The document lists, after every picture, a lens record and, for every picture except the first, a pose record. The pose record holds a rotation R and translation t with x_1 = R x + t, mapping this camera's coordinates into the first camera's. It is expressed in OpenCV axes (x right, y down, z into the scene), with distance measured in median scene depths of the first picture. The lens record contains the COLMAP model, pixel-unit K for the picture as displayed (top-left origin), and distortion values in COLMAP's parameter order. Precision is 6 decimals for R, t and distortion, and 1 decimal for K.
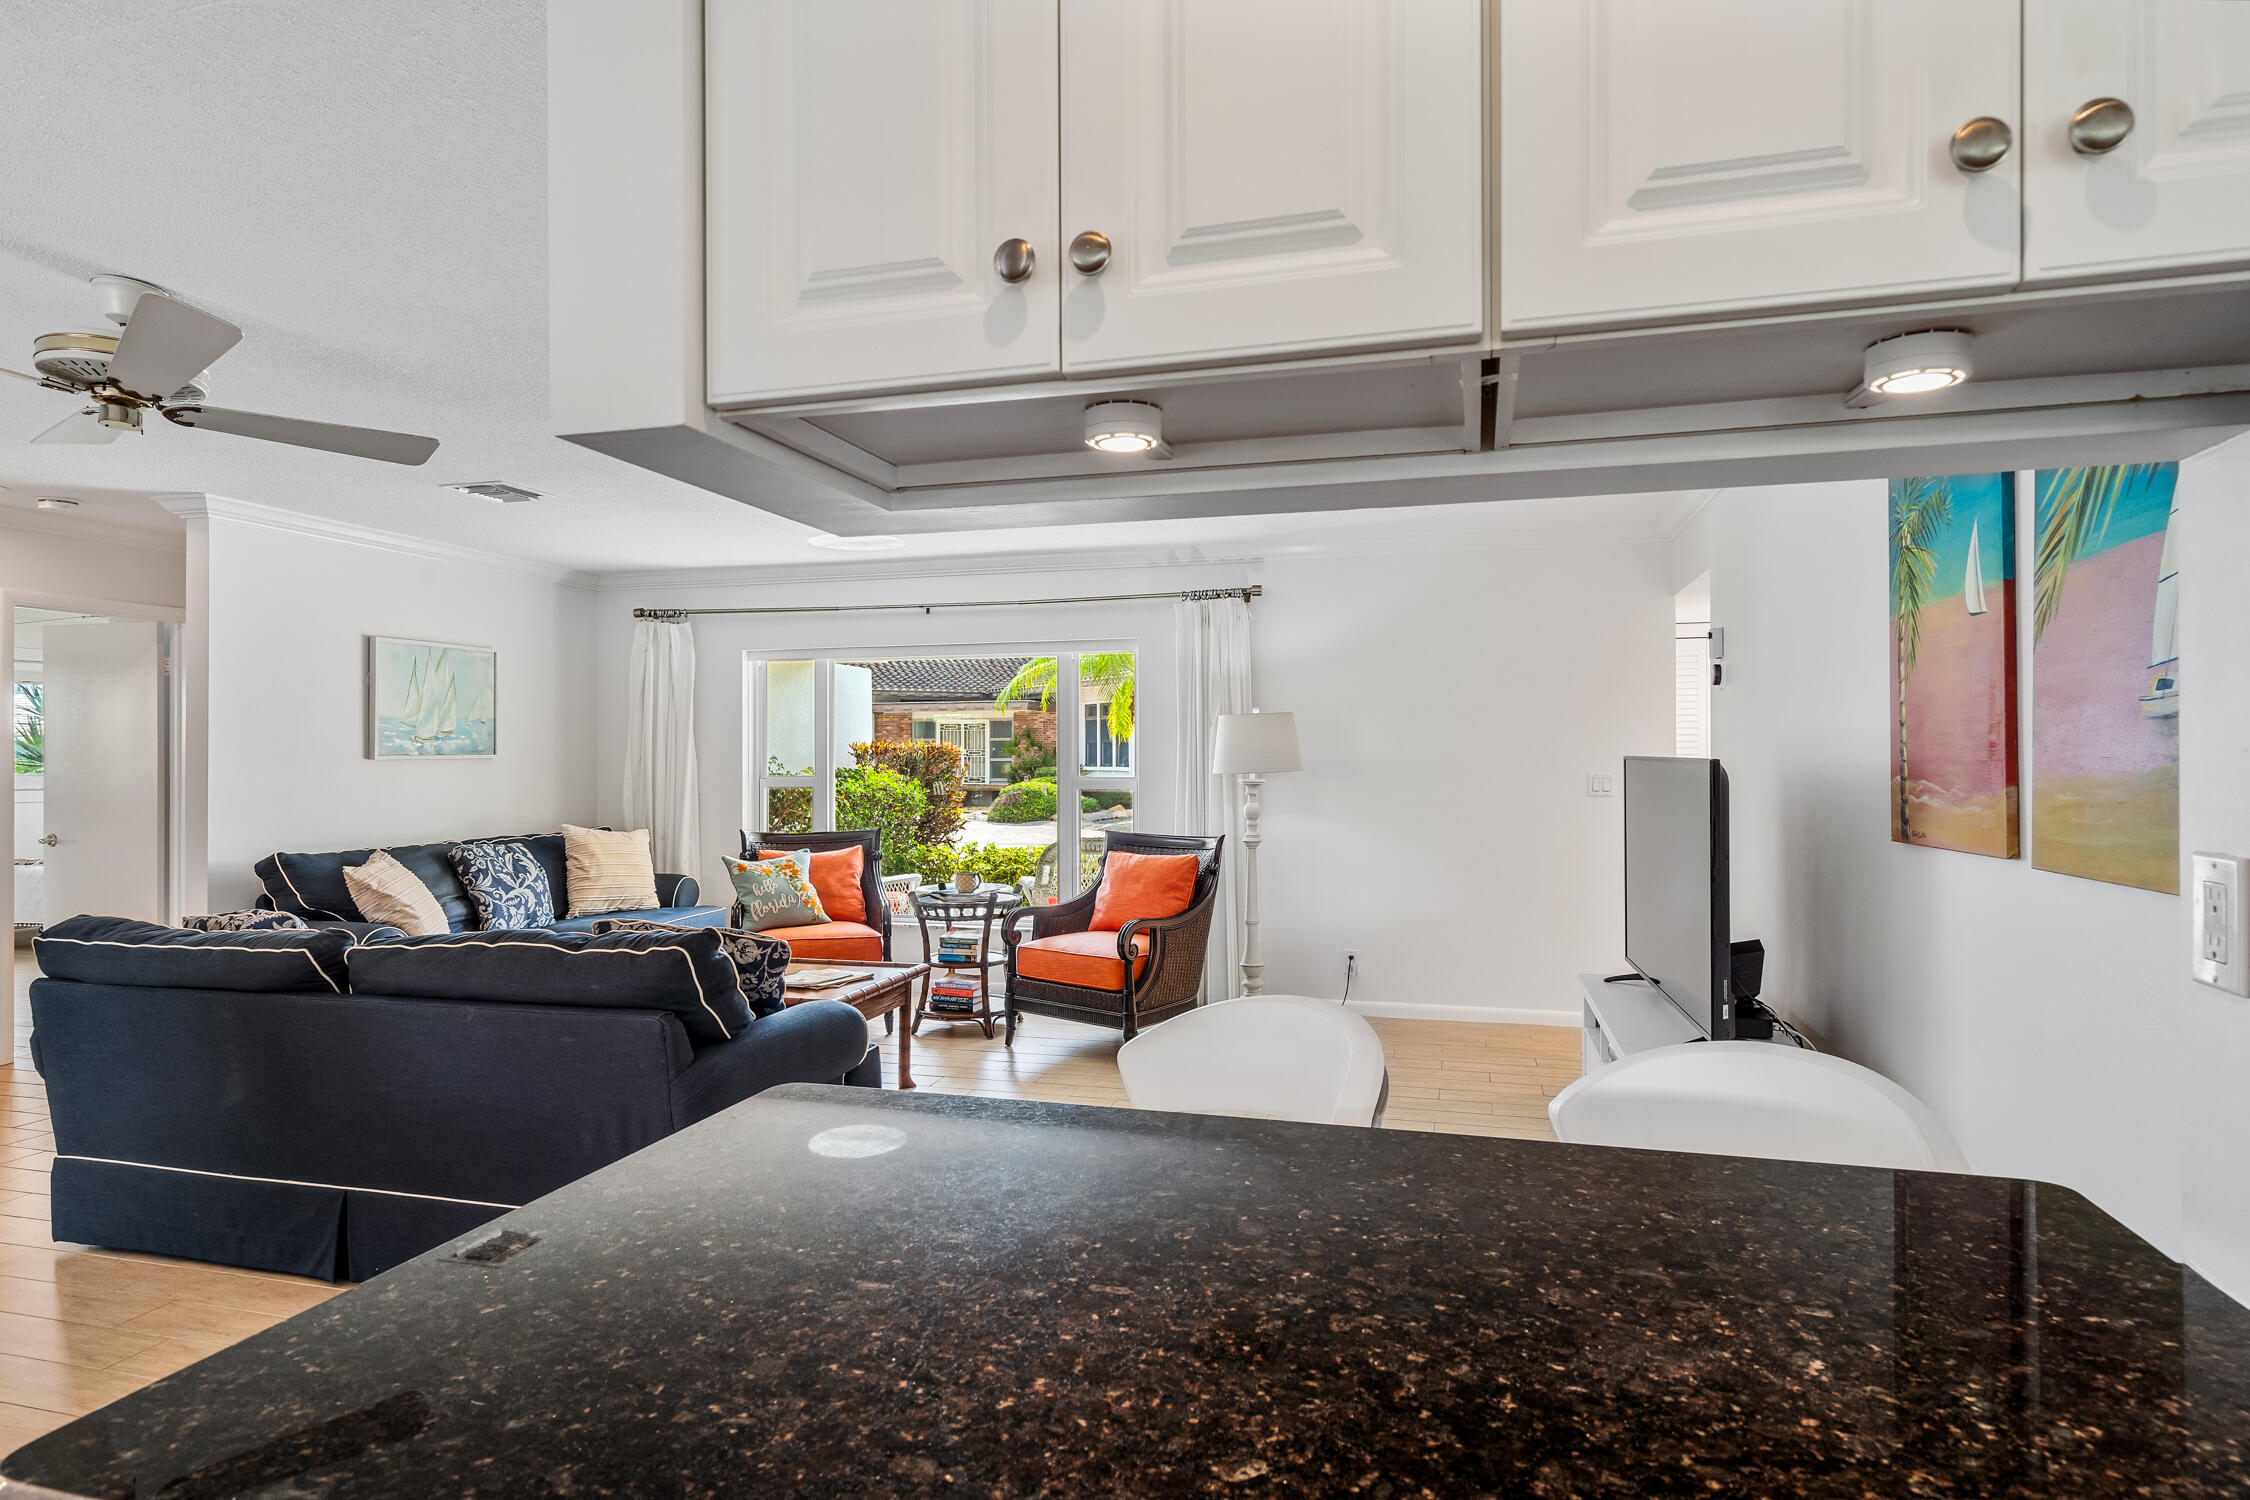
lens RADIAL K [[1208.5, 0, 1125.0], [0, 1208.5, 744.9], [0, 0, 1]] dist [0.000628, 0.000496]
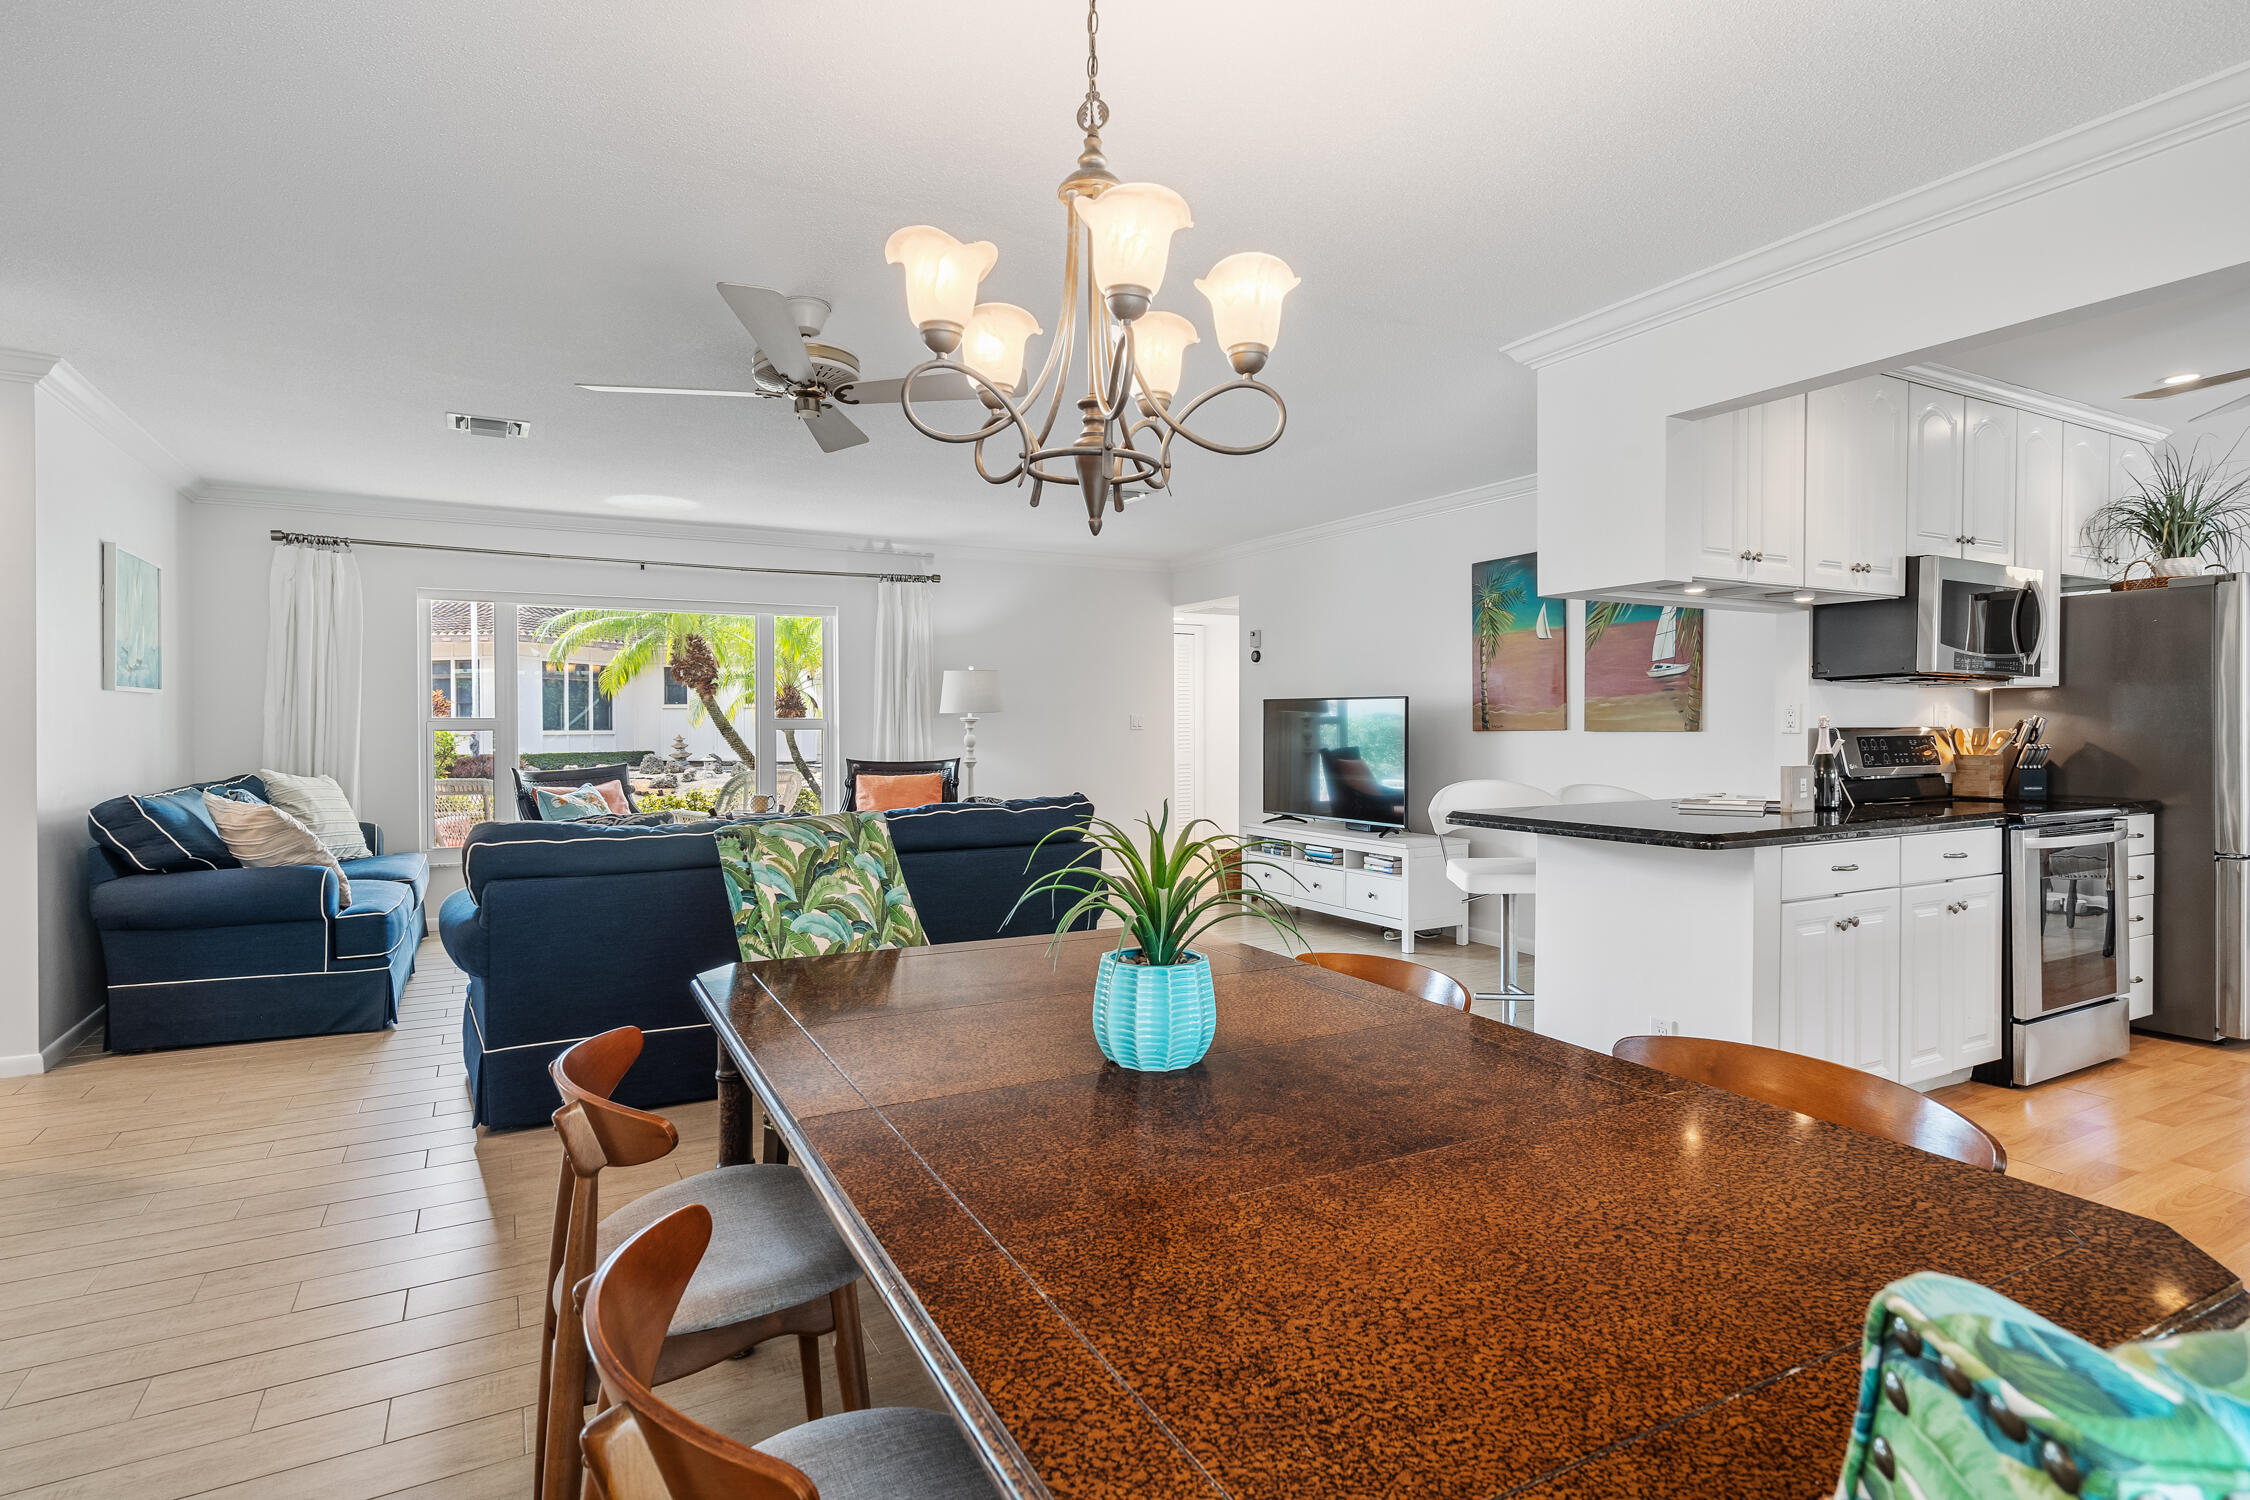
lens RADIAL K [[1128.8, 0, 1124.5], [0, 1128.8, 710.5], [0, 0, 1]] dist [-0.013994, -0.001861]
pose [[0.707441, 0.009390, 0.706710, -0.661090], [-0.005268, 0.999954, -0.008013, 0.029134], [-0.706752, 0.001946, 0.707458, -0.038003]]
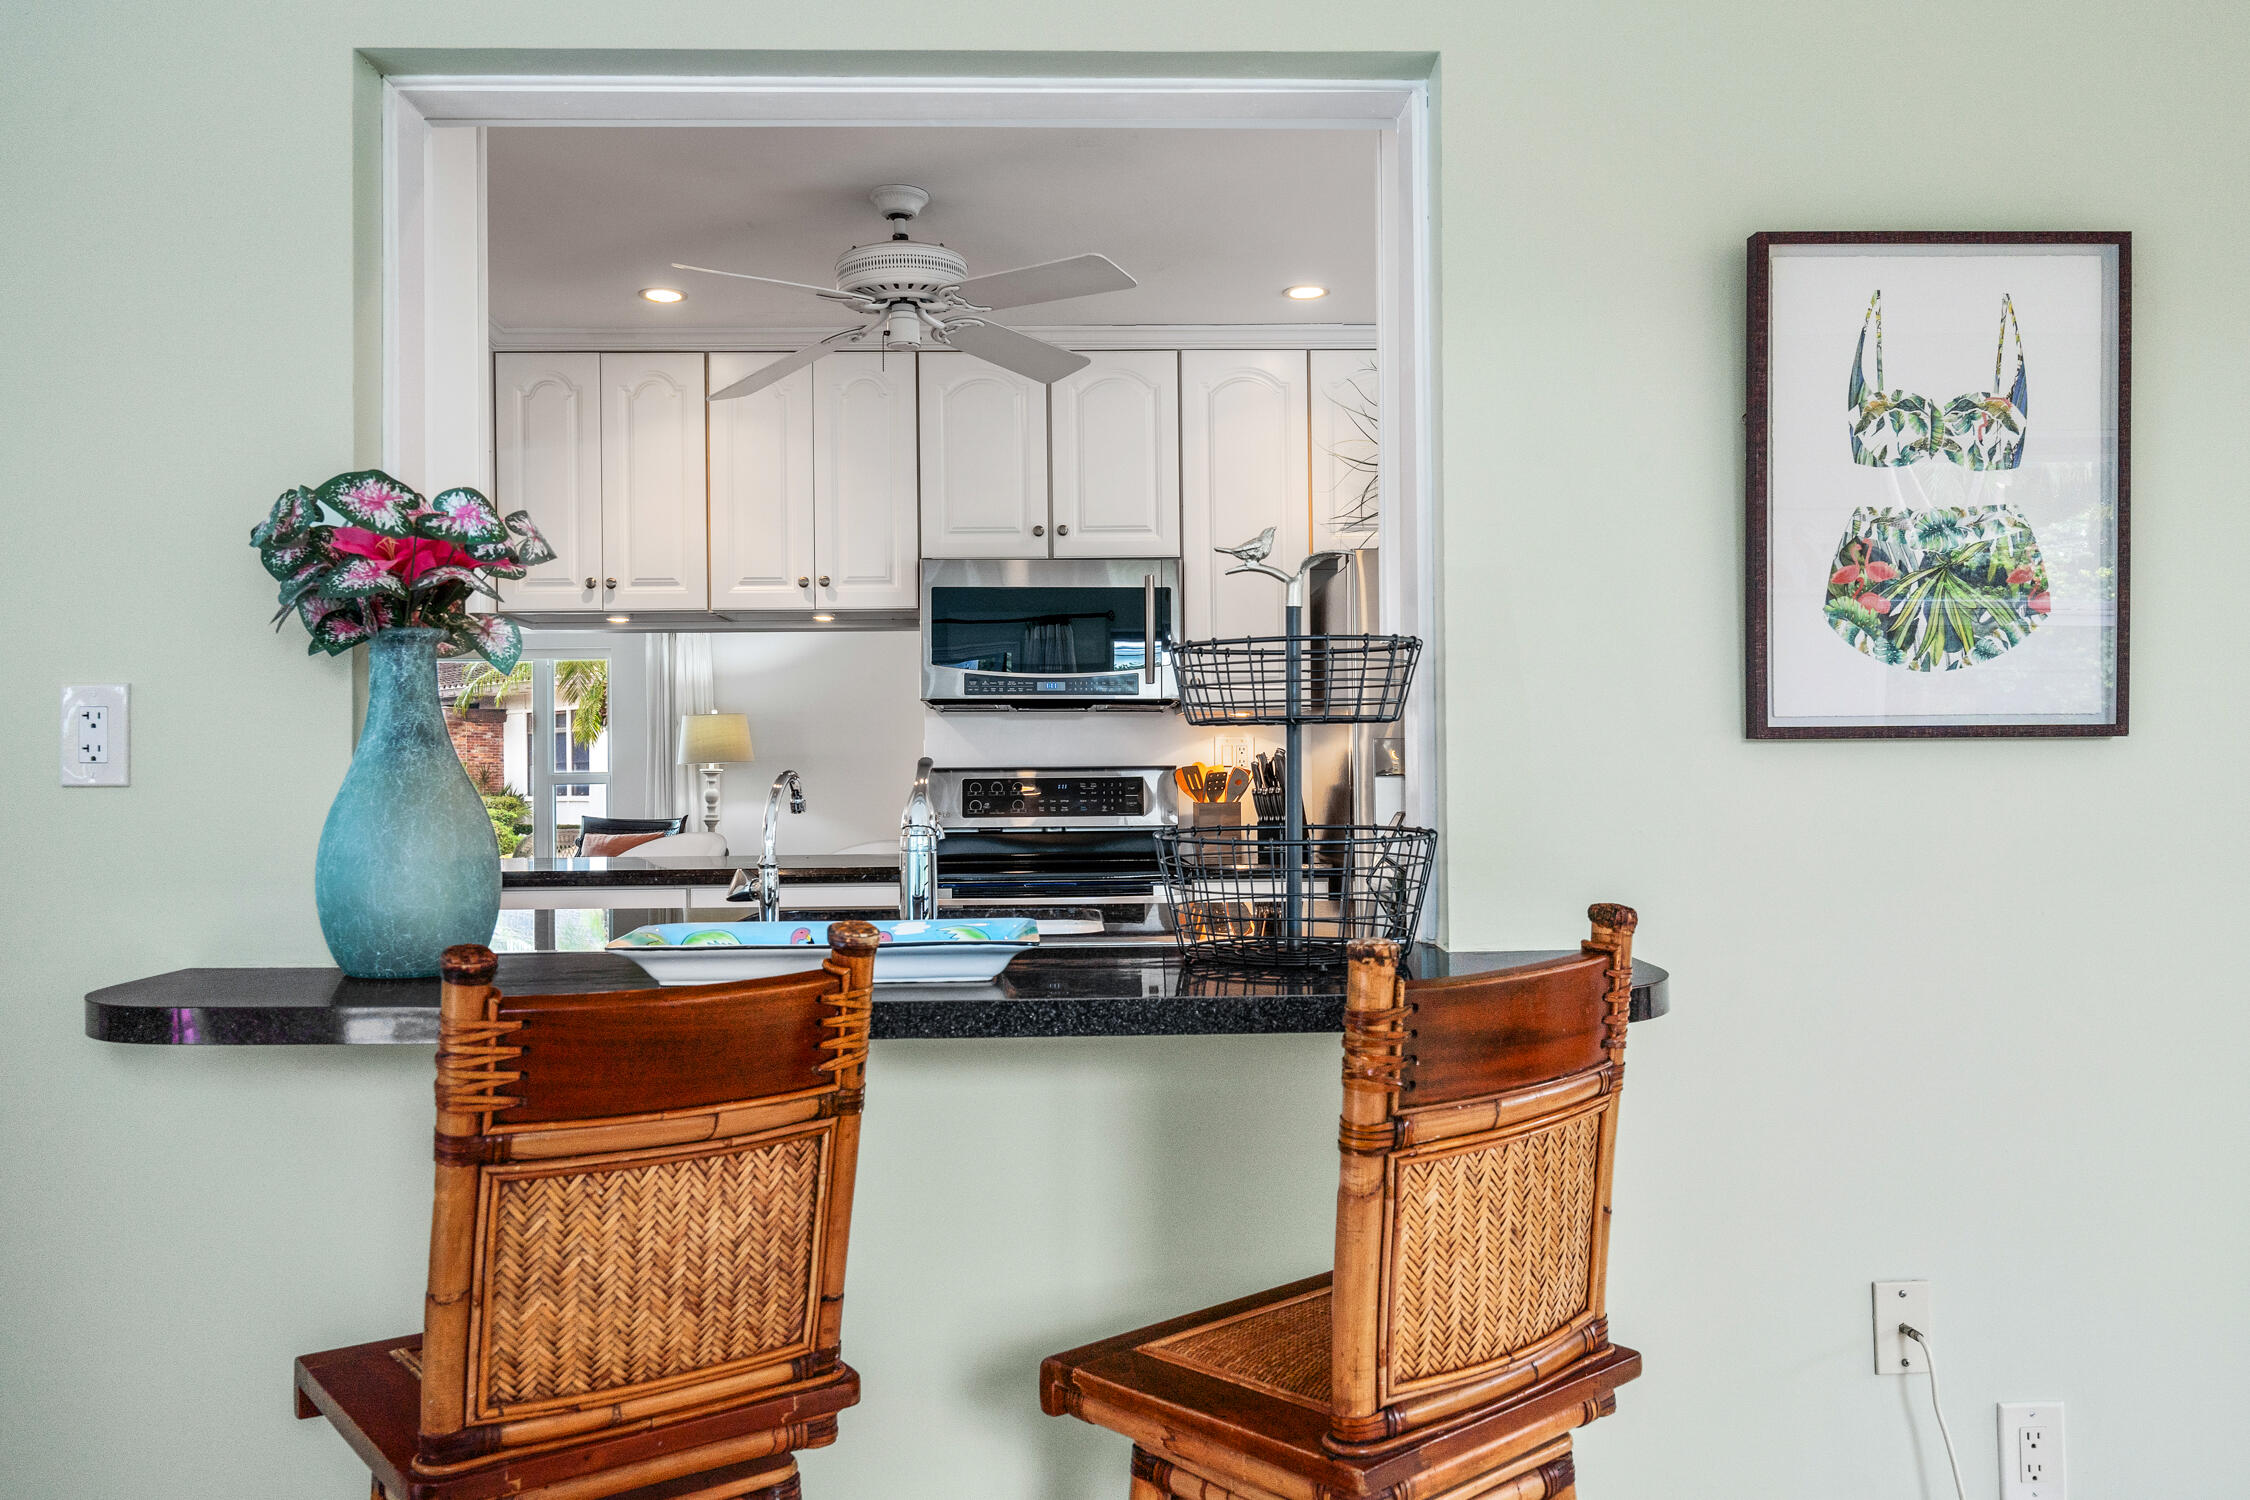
lens RADIAL K [[1686.1, 0, 1119.7], [0, 1686.1, 767.8], [0, 0, 1]] dist [-0.001839, 0.001918]
pose [[0.952407, -0.004819, 0.304790, -0.018520], [0.005958, 0.999978, -0.002806, 0.033252], [-0.304770, 0.004488, 0.952415, -0.700438]]
